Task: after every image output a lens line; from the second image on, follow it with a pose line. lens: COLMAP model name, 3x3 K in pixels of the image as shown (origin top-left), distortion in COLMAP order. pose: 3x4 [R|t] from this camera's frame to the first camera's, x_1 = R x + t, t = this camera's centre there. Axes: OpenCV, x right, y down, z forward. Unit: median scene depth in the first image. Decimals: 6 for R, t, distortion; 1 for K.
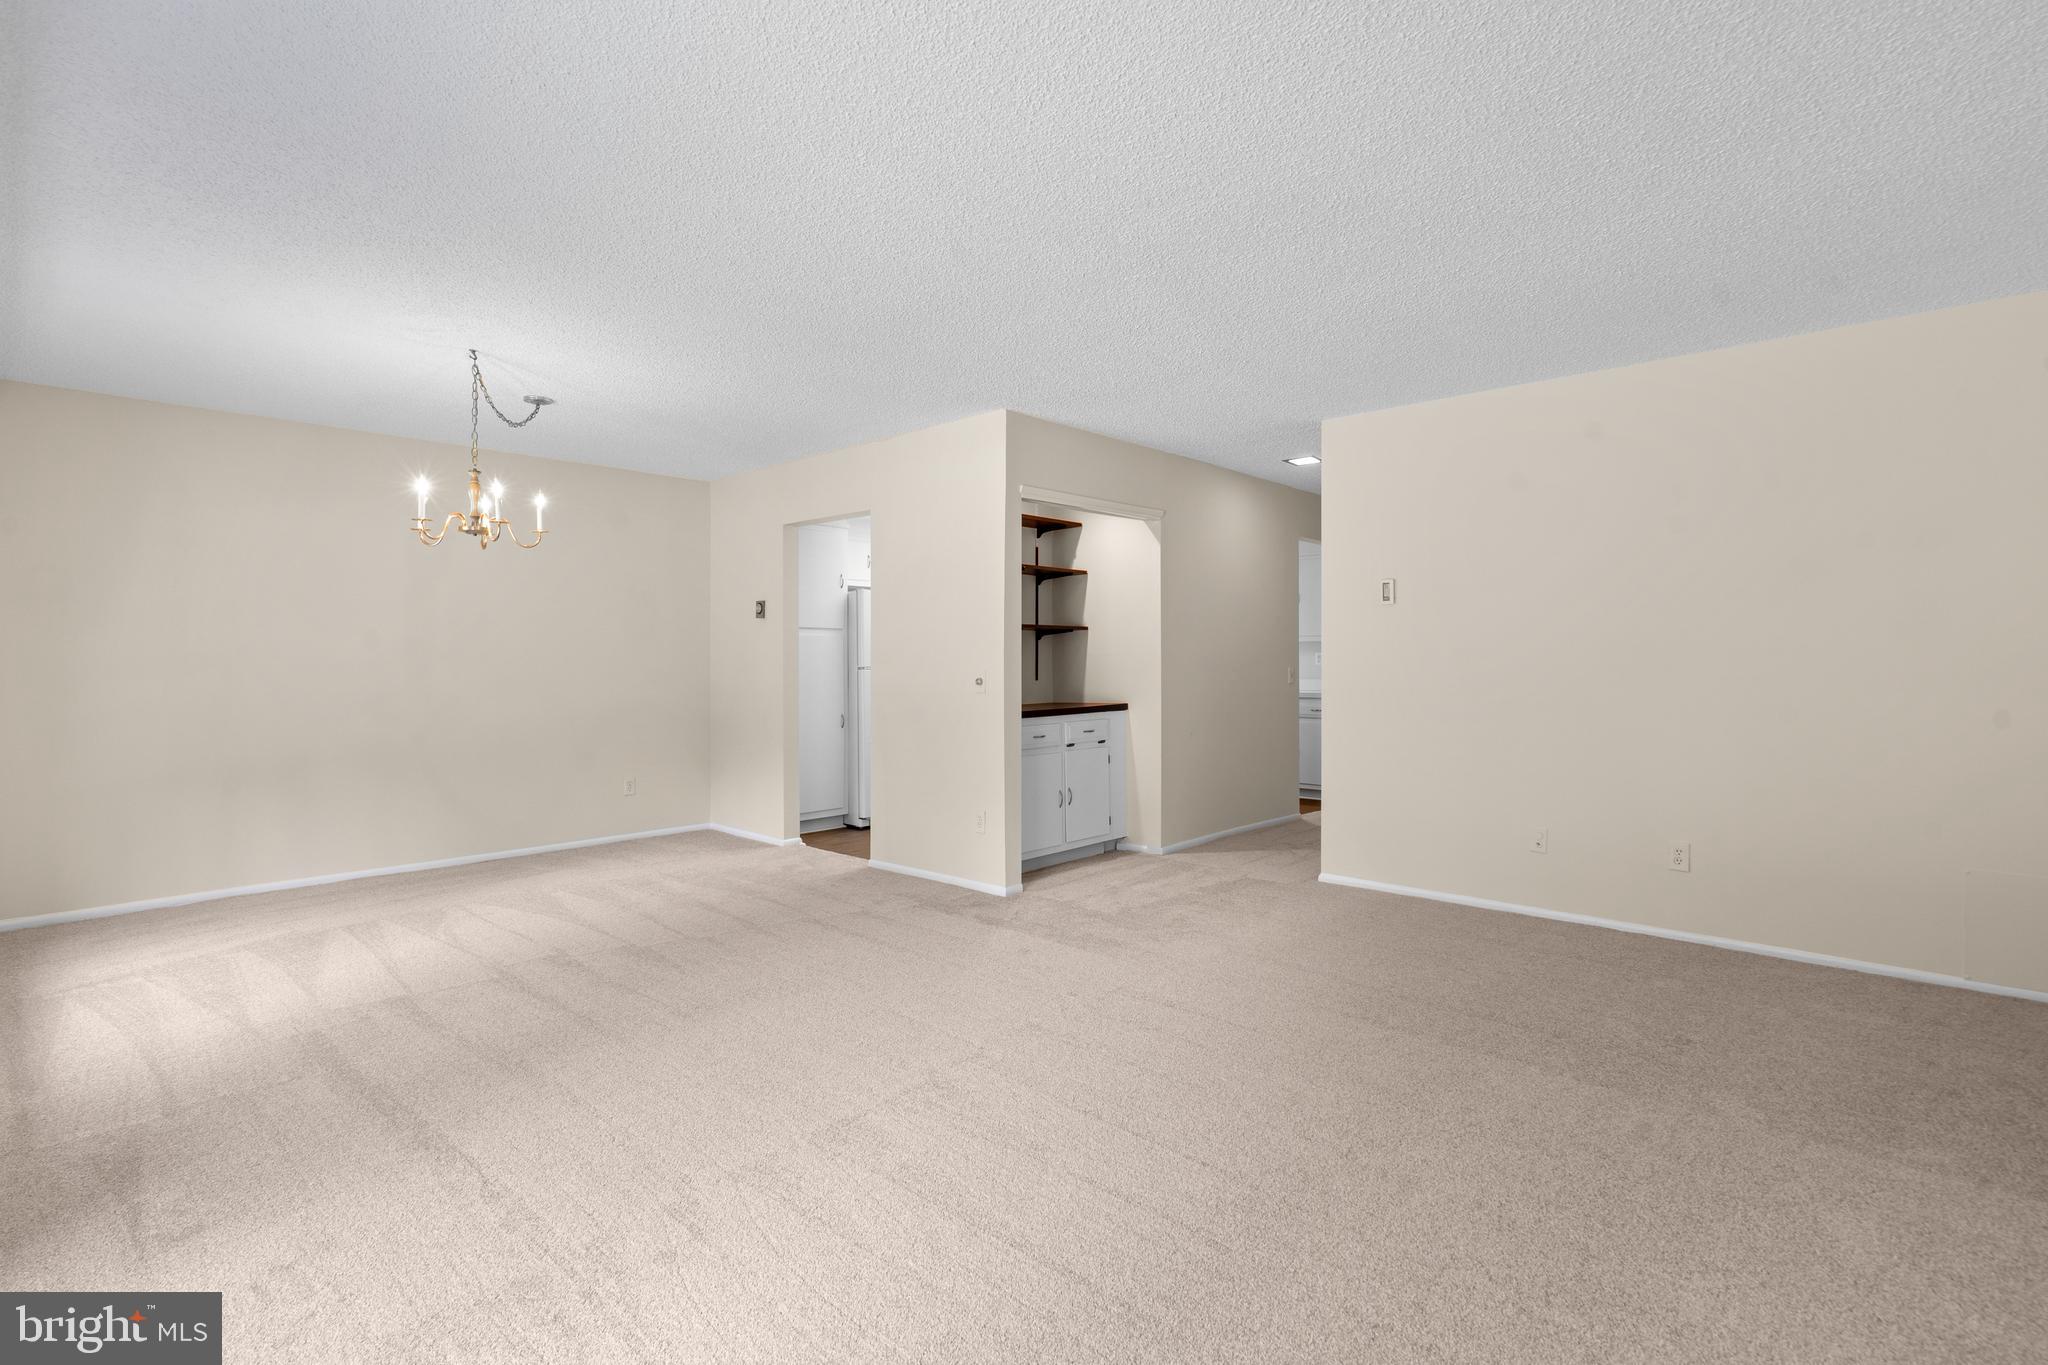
lens RADIAL K [[957.6, 0, 1024.5], [0, 957.6, 667.3], [0, 0, 1]] dist [-0.002681, 0.003582]
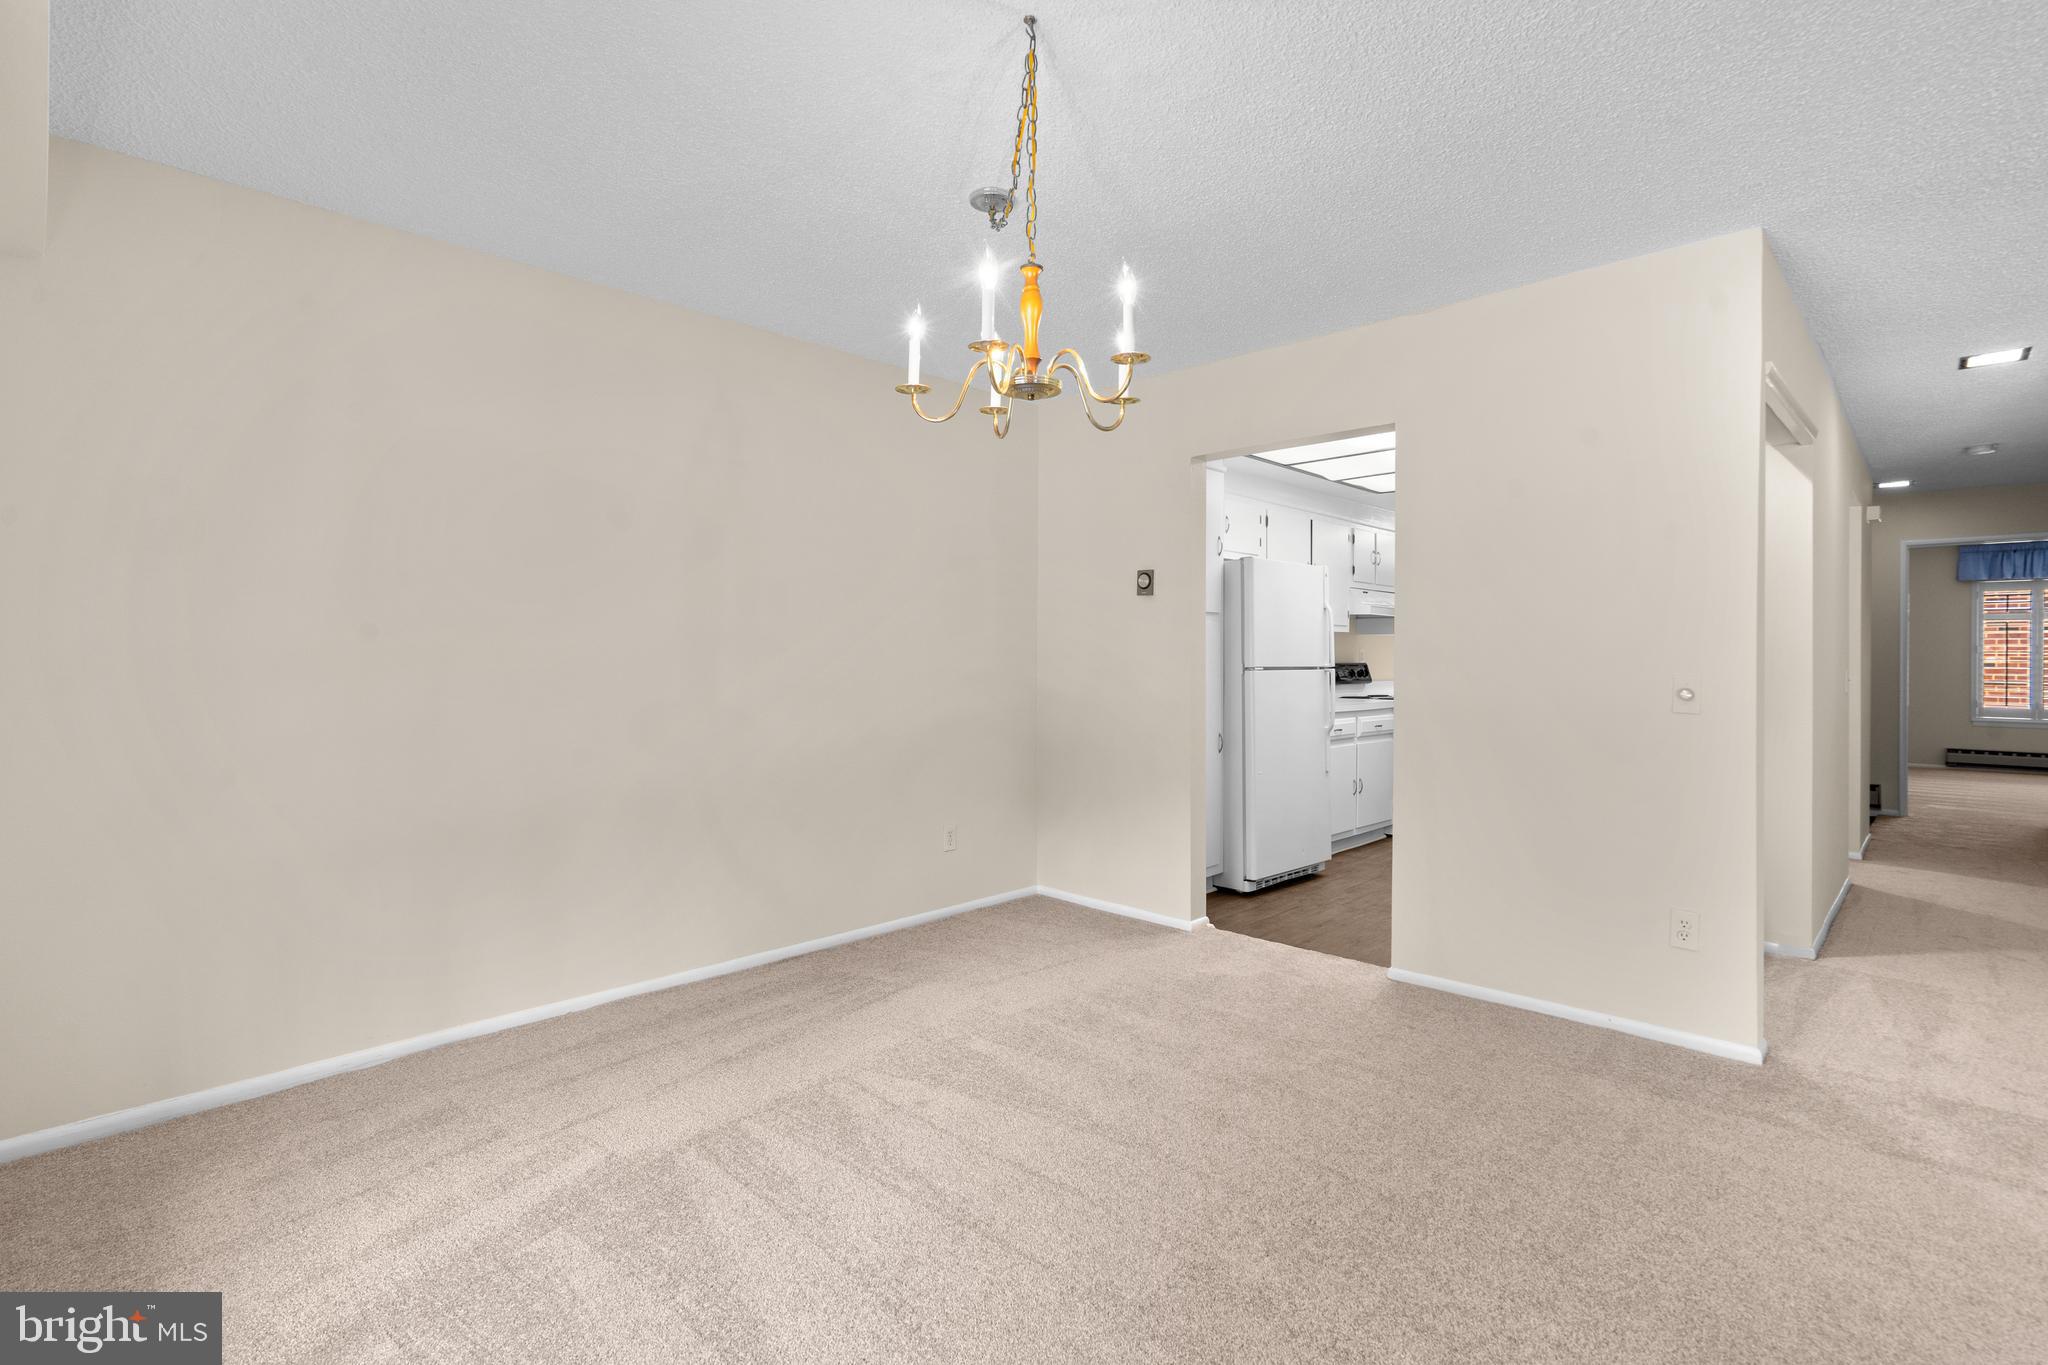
lens RADIAL K [[957.6, 0, 1027.5], [0, 957.6, 679.1], [0, 0, 1]] dist [-0.002681, 0.003582]
pose [[0.999725, 0.004166, -0.023073, -0.343724], [-0.003779, 0.999852, 0.016802, -0.002753], [0.023140, -0.016710, 0.999593, 0.313265]]
